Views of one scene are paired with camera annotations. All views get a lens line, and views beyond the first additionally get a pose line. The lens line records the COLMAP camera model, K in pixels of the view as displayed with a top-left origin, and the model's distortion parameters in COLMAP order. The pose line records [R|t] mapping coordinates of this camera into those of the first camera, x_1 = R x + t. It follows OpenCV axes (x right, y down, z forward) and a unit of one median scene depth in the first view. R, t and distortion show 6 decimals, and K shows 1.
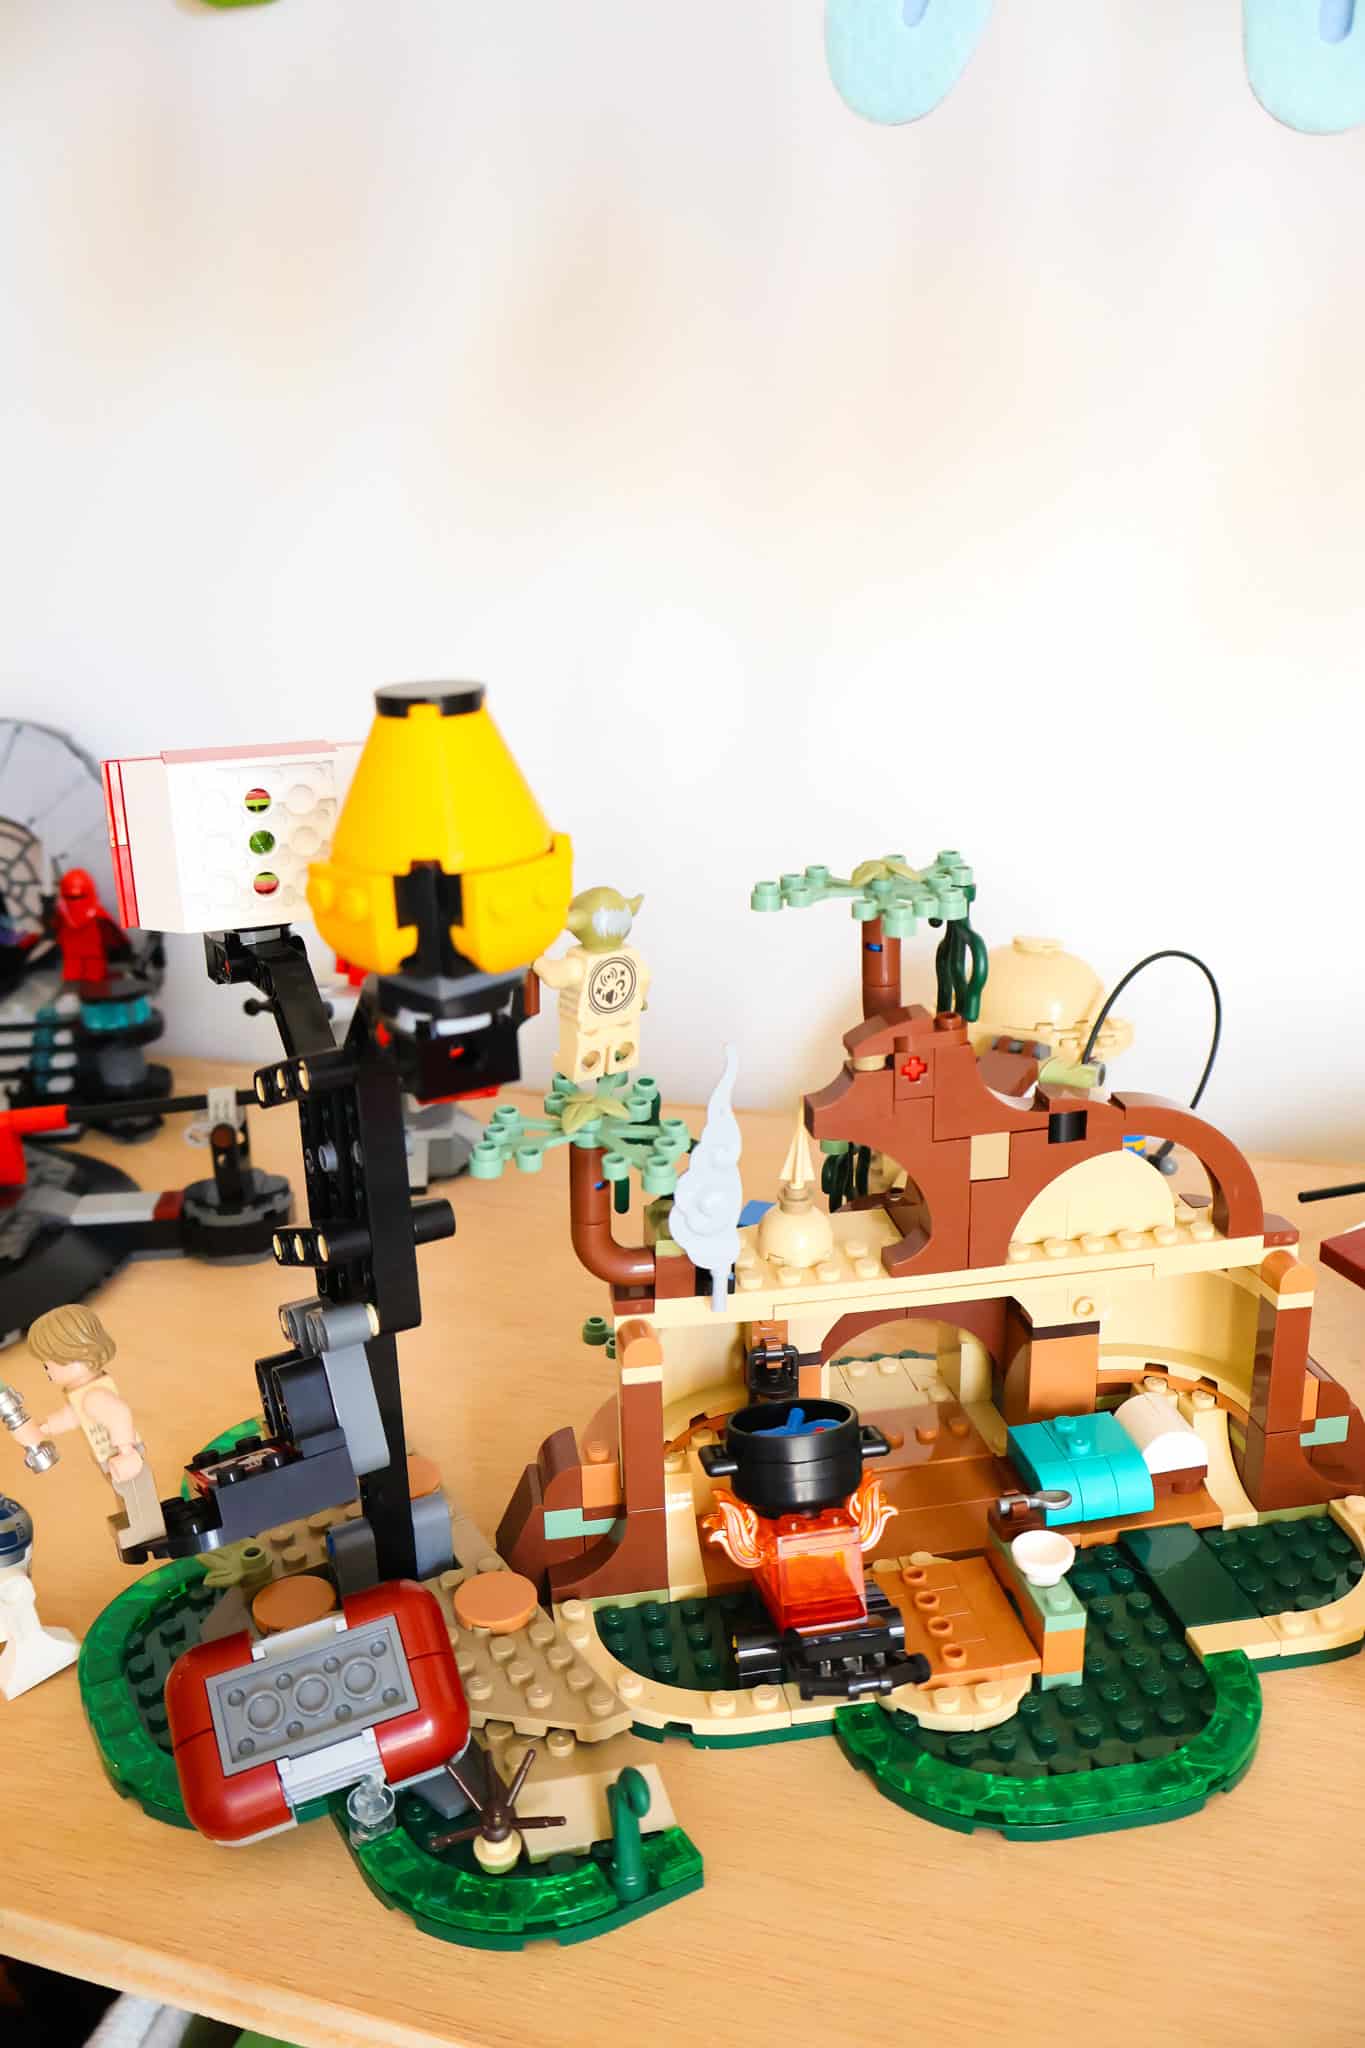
lens RADIAL K [[1719.8, 0, 682.5], [0, 1719.8, 1024.0], [0, 0, 1]] dist [-0.001571, -0.012509]
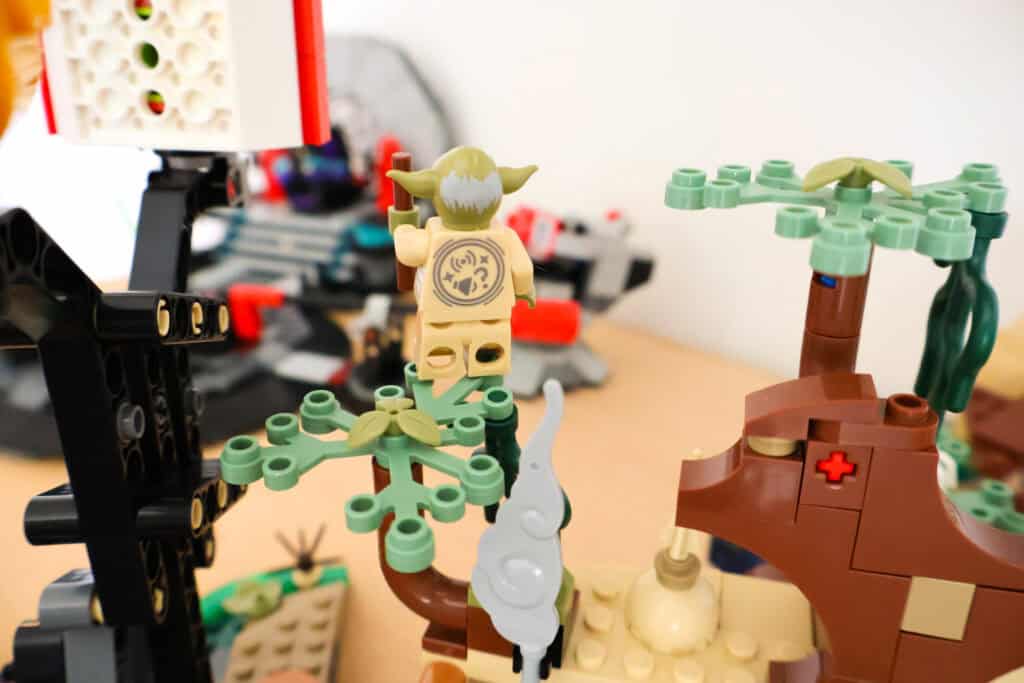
lens RADIAL K [[859.9, 0, 514.9], [0, 859.9, 352.8], [0, 0, 1]] dist [-0.001571, -0.012509]
pose [[0.903023, 0.200474, -0.379948, 0.135646], [-0.161519, 0.977983, 0.132137, -0.041438], [0.398072, -0.057954, 0.915522, 0.620627]]
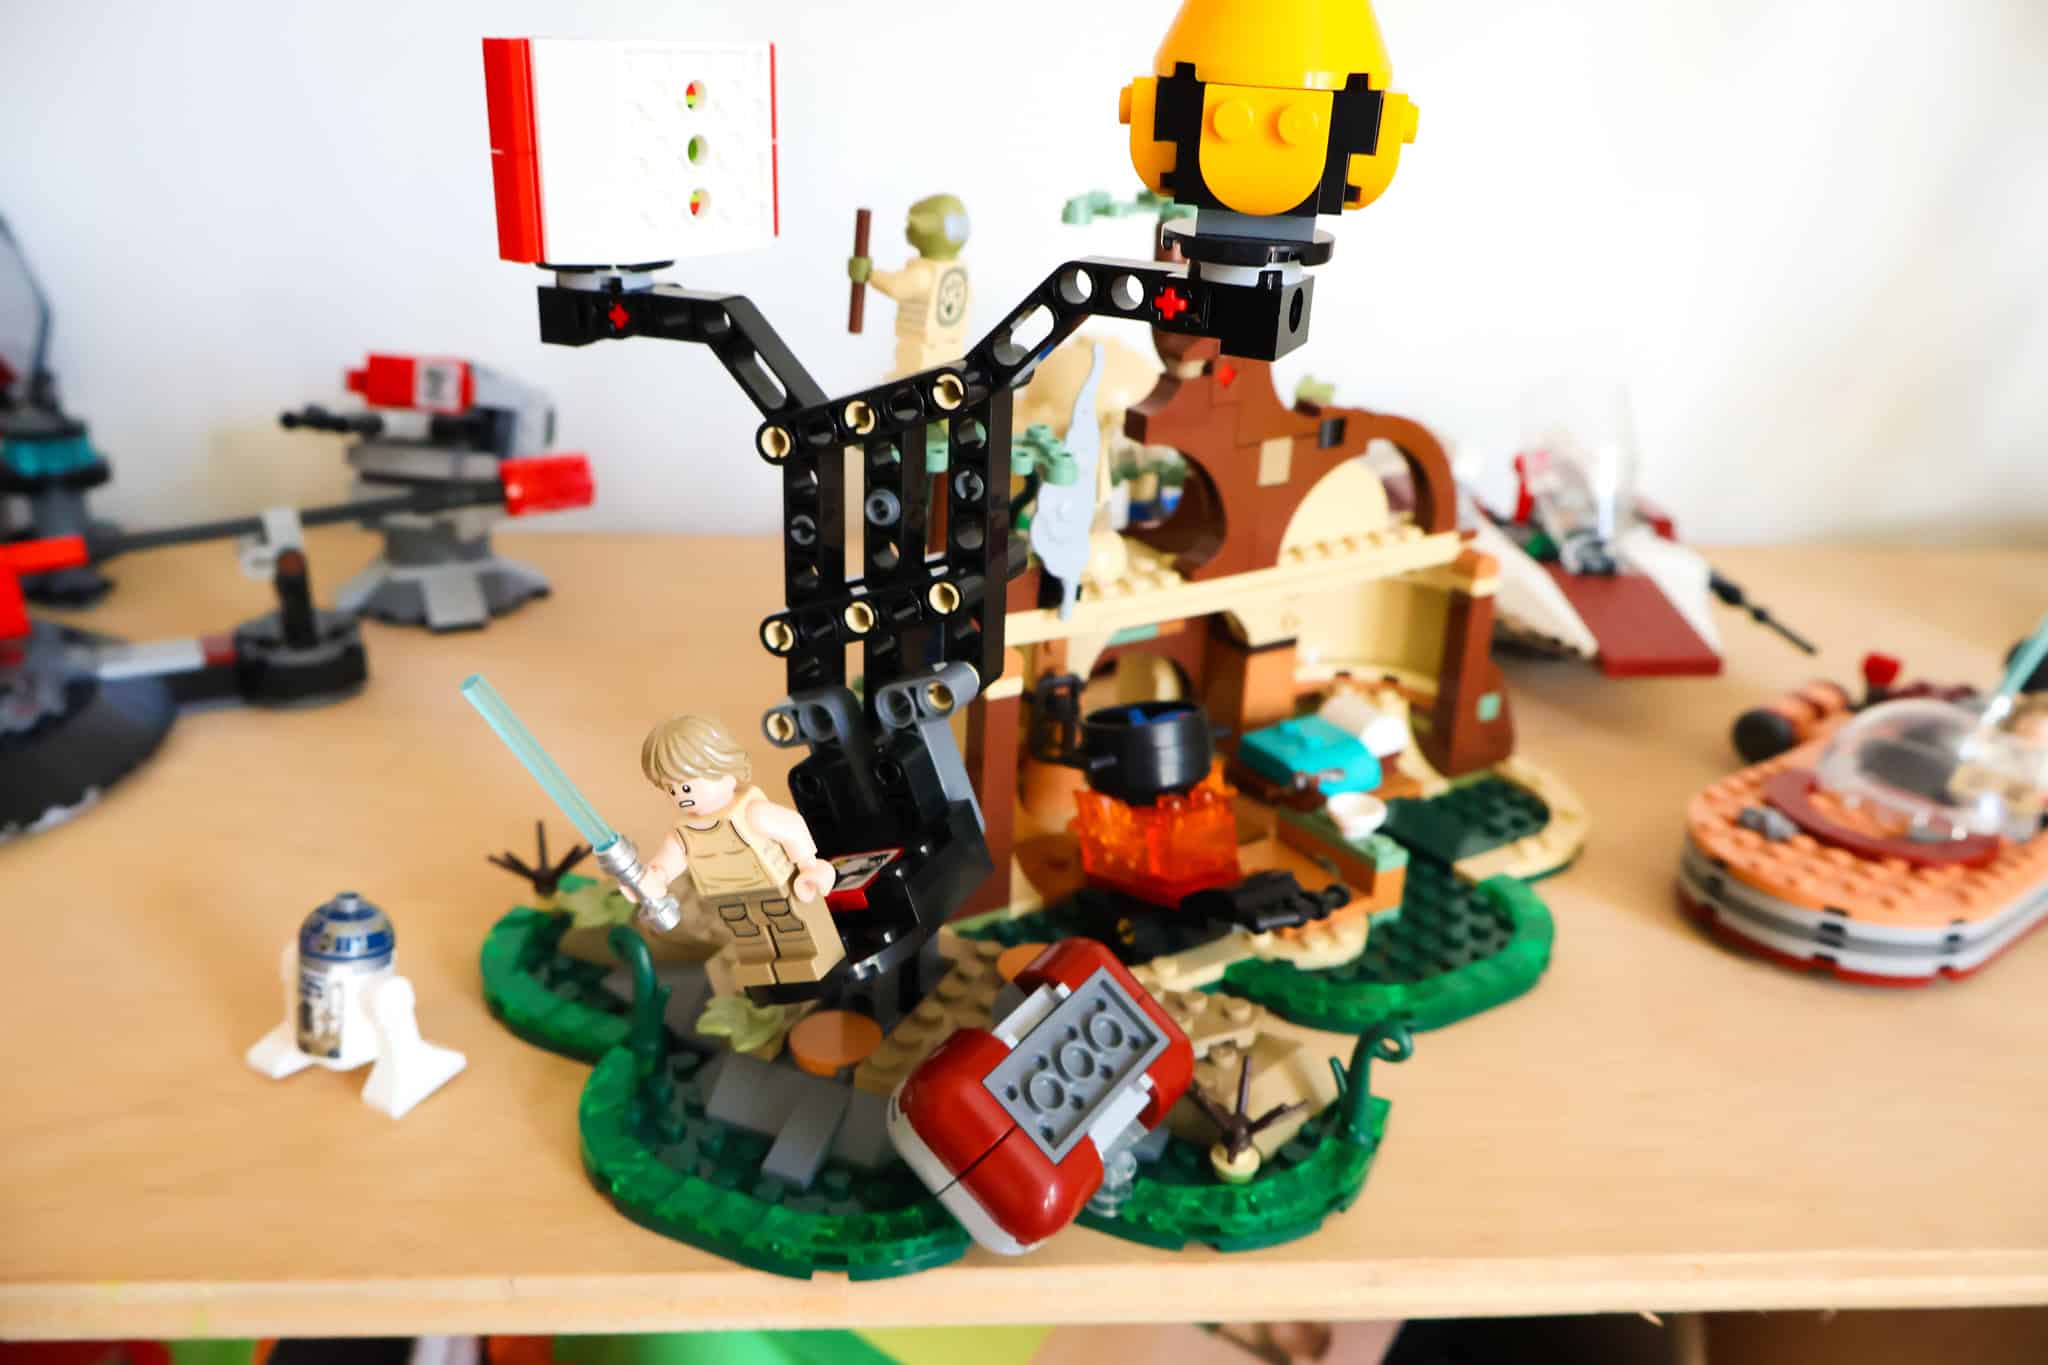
lens RADIAL K [[1719.8, 0, 1029.7], [0, 1719.8, 705.0], [0, 0, 1]] dist [-0.001571, -0.012509]
pose [[0.913407, -0.097510, 0.395196, -0.400674], [0.066885, 0.993641, 0.090578, 0.120025], [-0.401516, -0.056301, 0.914120, 0.068219]]
